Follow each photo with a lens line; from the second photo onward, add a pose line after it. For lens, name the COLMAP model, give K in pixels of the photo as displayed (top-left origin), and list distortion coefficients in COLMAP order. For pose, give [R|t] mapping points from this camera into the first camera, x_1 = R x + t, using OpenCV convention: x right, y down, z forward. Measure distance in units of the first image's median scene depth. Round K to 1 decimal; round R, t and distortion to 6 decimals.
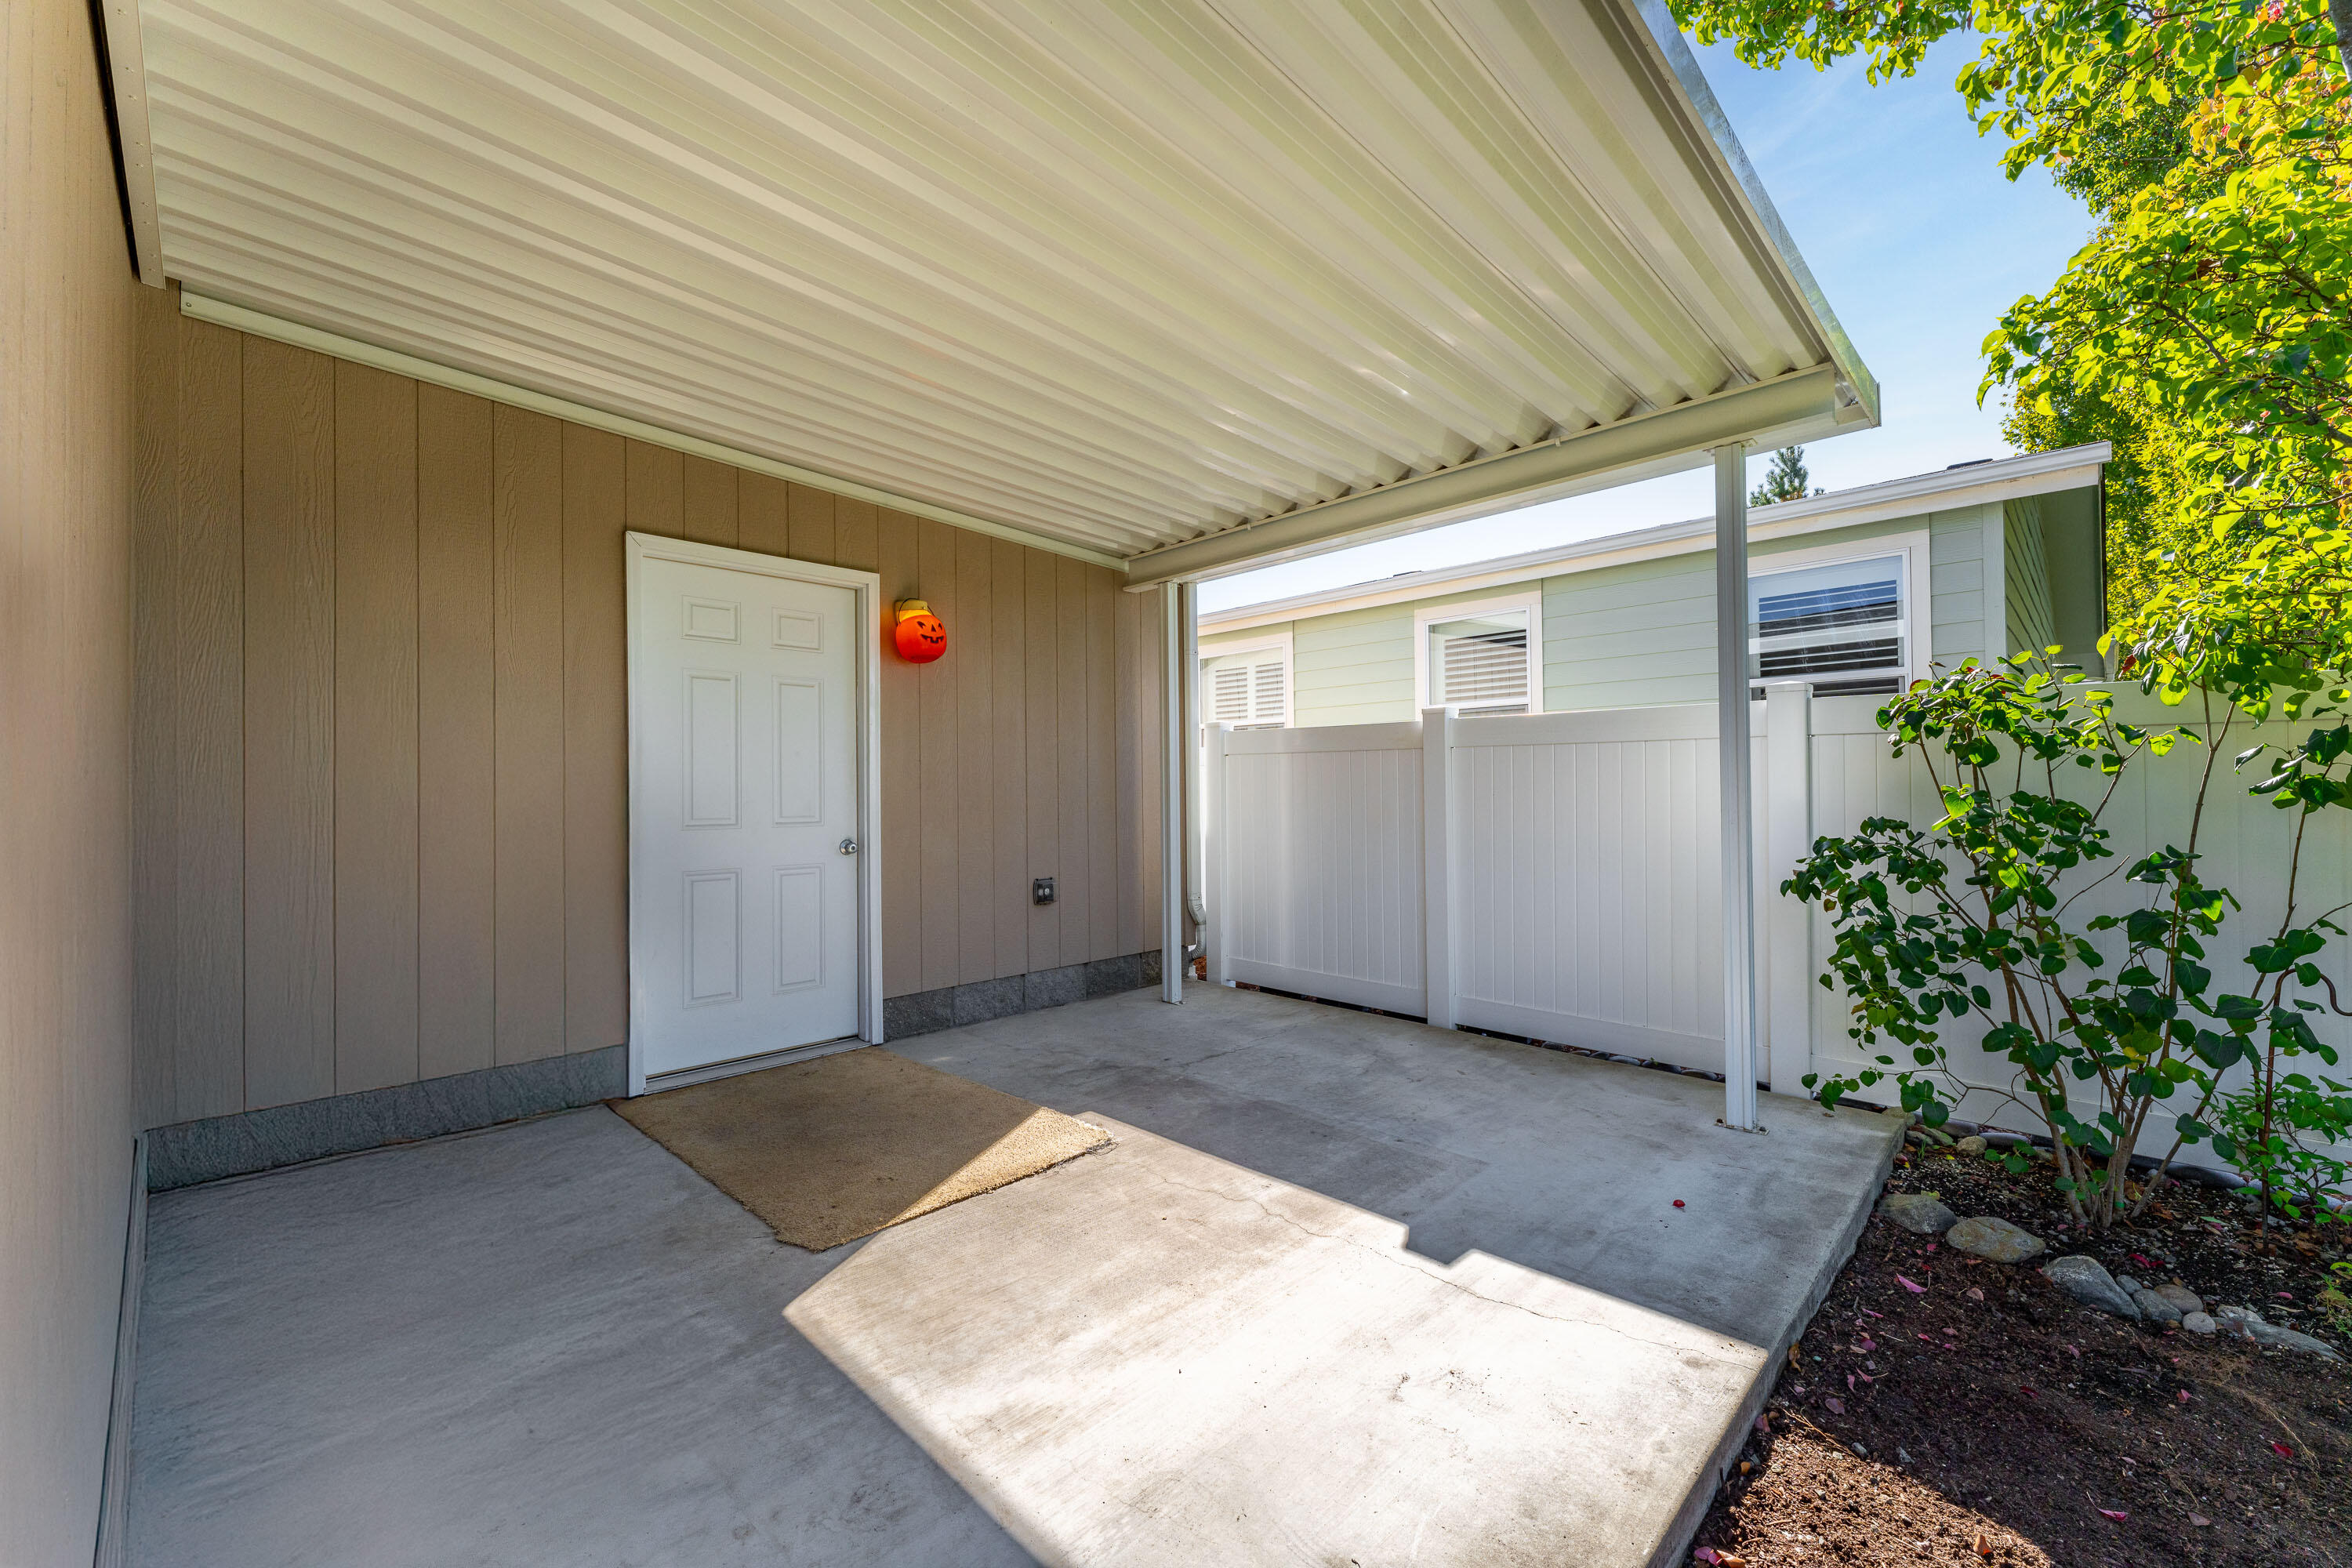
lens RADIAL K [[936.5, 0, 1174.9], [0, 936.5, 781.1], [0, 0, 1]] dist [0.001224, 0.000232]
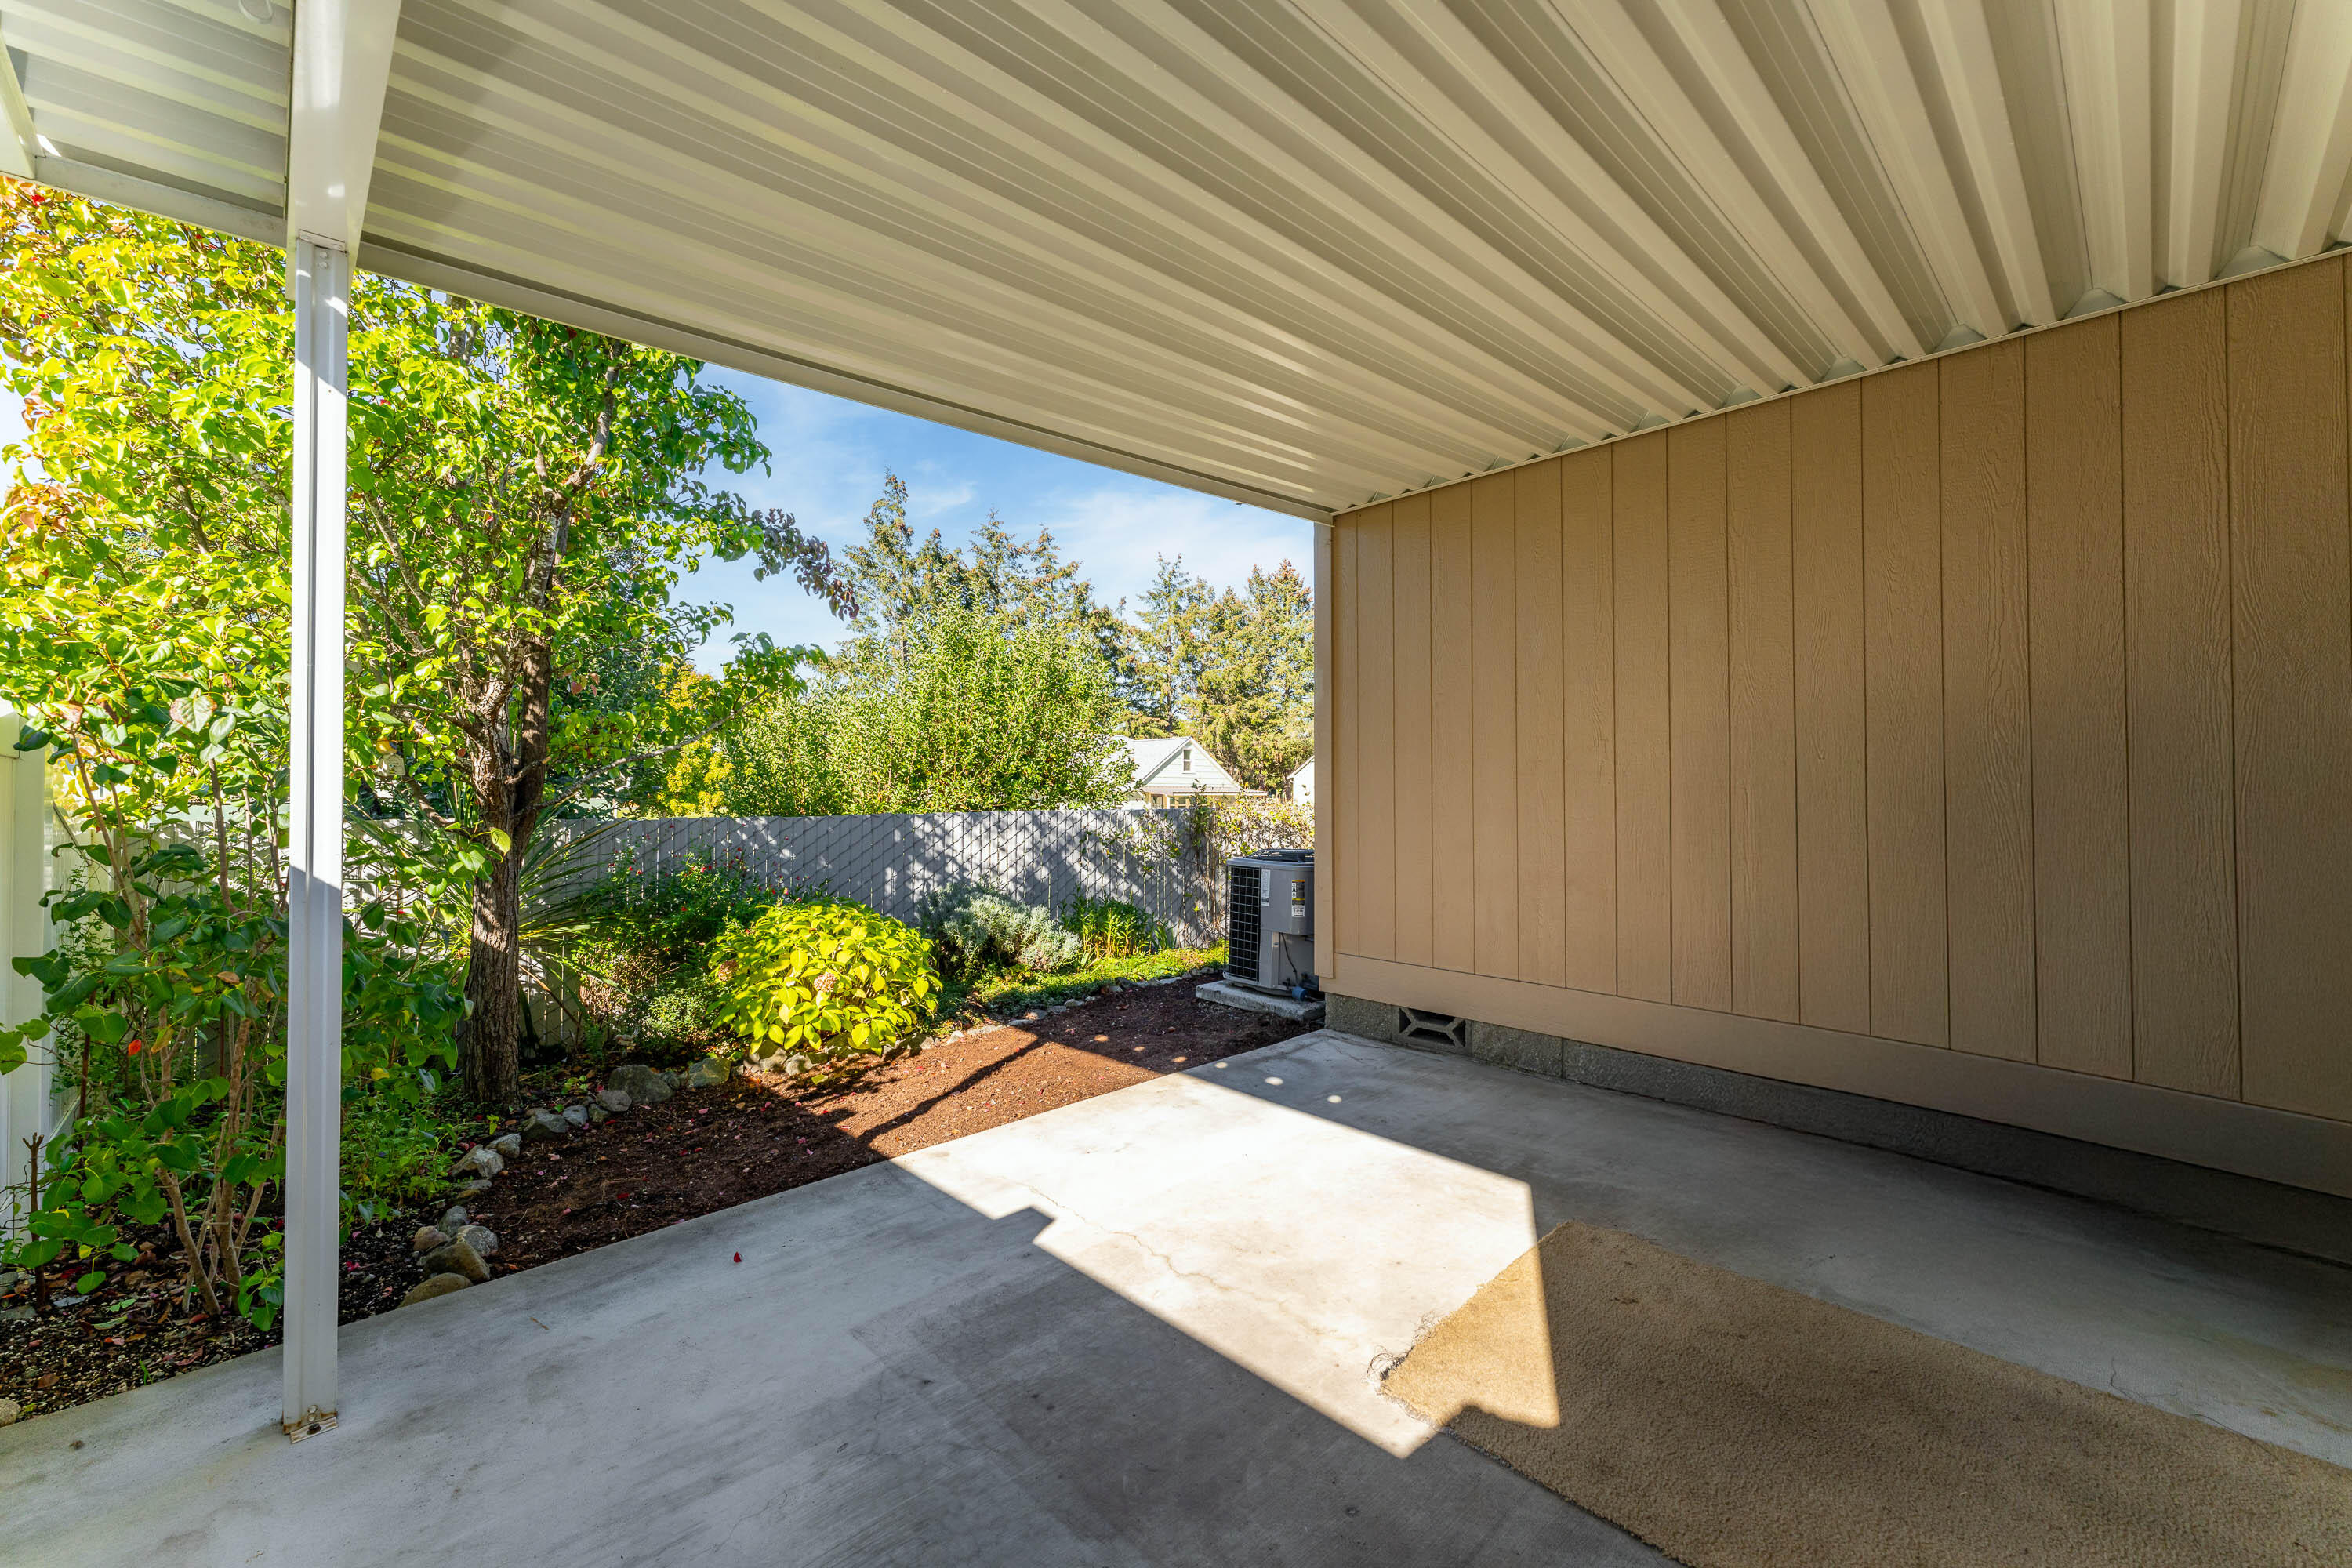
lens RADIAL K [[936.5, 0, 1174.9], [0, 936.5, 781.1], [0, 0, 1]] dist [0.001224, 0.000232]
pose [[-0.999558, 0.012987, 0.026755, 0.055881], [0.012347, 0.999637, -0.023951, -0.007698], [-0.027057, -0.023610, -0.999355, 1.904049]]
